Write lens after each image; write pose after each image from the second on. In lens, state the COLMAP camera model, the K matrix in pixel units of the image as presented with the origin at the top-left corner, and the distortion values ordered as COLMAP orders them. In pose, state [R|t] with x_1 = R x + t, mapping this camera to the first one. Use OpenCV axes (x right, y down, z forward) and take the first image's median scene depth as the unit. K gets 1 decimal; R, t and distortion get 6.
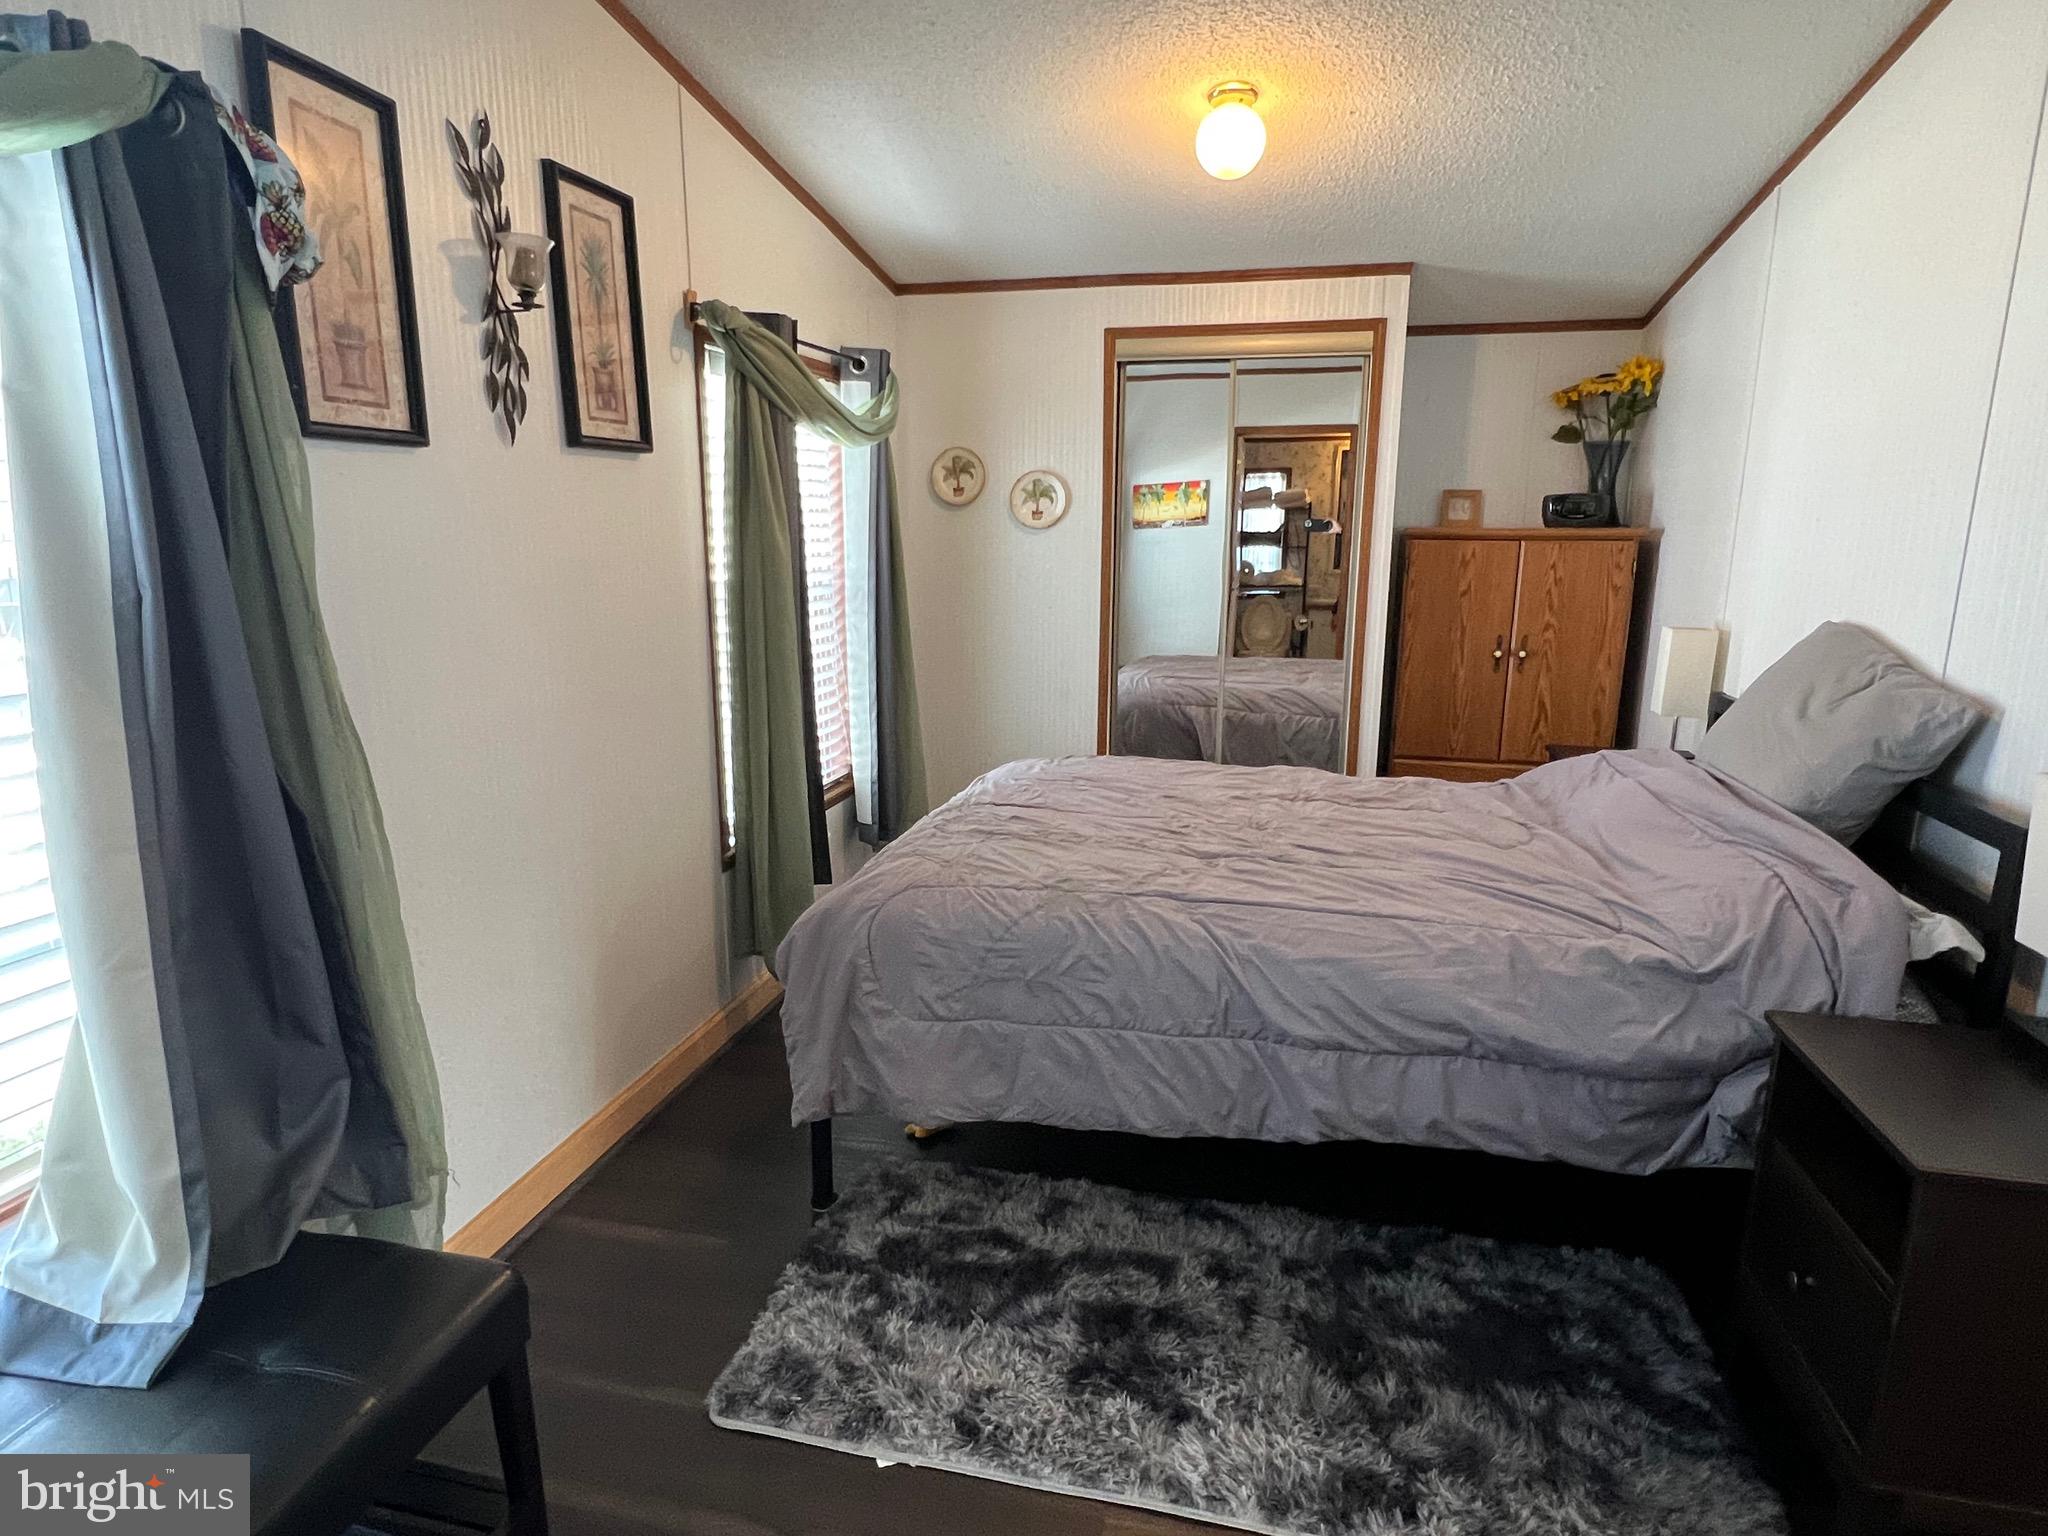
lens RADIAL K [[1173.0, 0, 1016.8], [0, 1173.0, 780.0], [0, 0, 1]] dist [-0.000212, -0.001268]
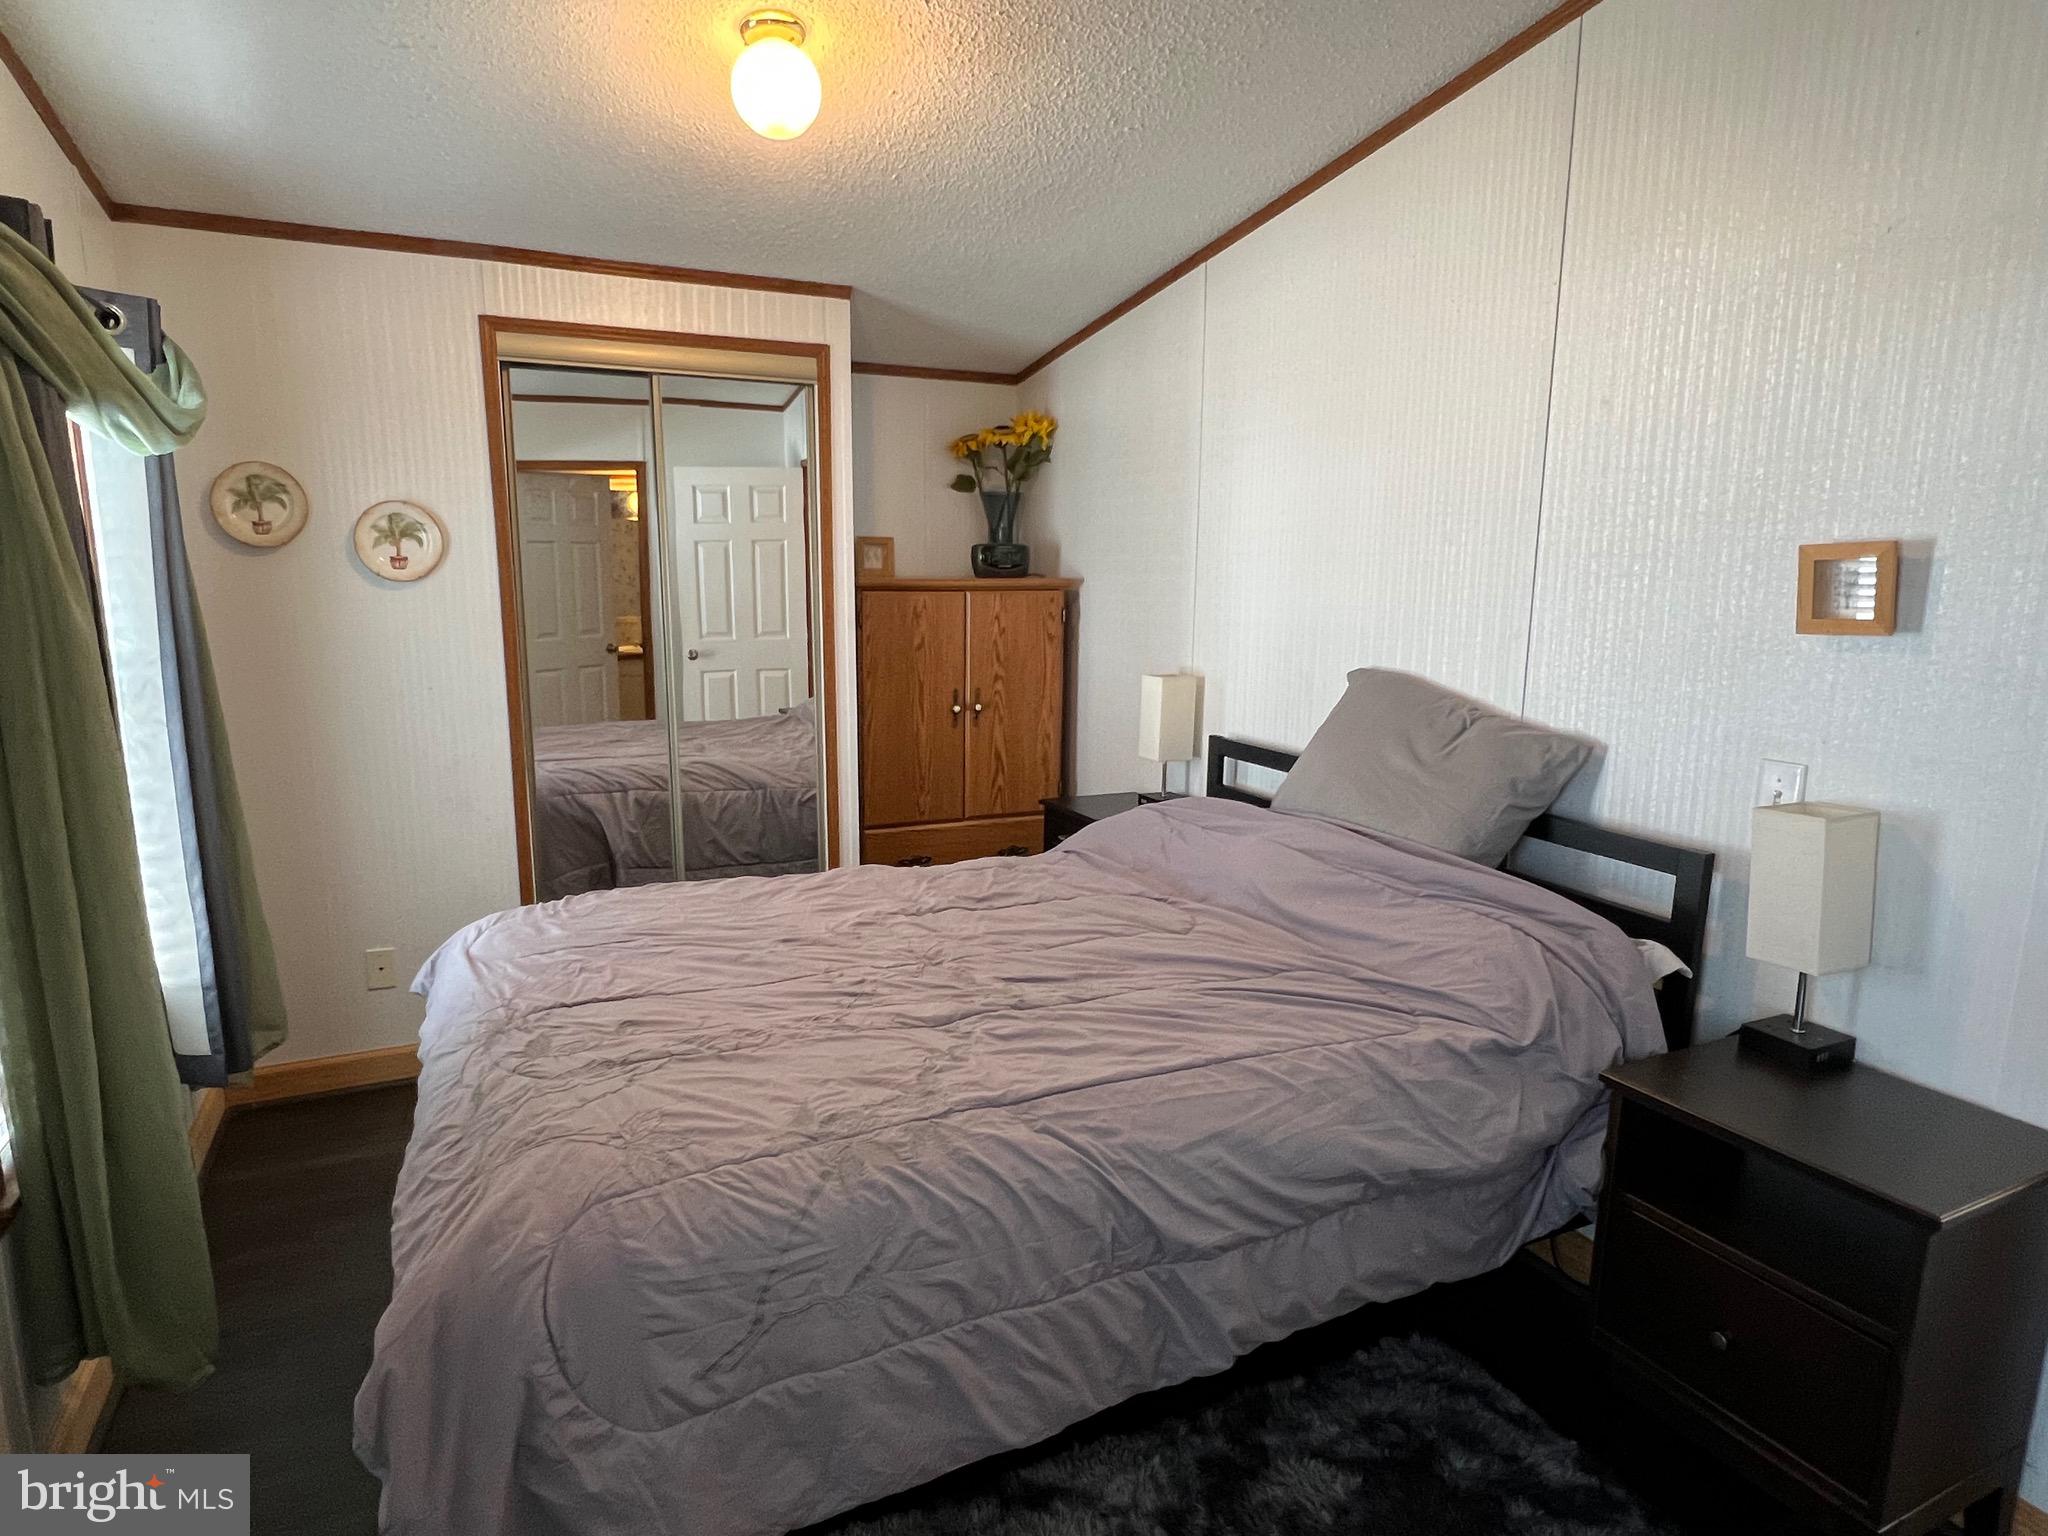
lens RADIAL K [[1173.0, 0, 1016.8], [0, 1173.0, 780.0], [0, 0, 1]] dist [-0.000212, -0.001268]
pose [[0.778683, -0.110778, 0.617561, -0.252659], [0.129966, 0.991420, 0.013967, -0.095815], [-0.613809, 0.069386, 0.786399, 0.372682]]
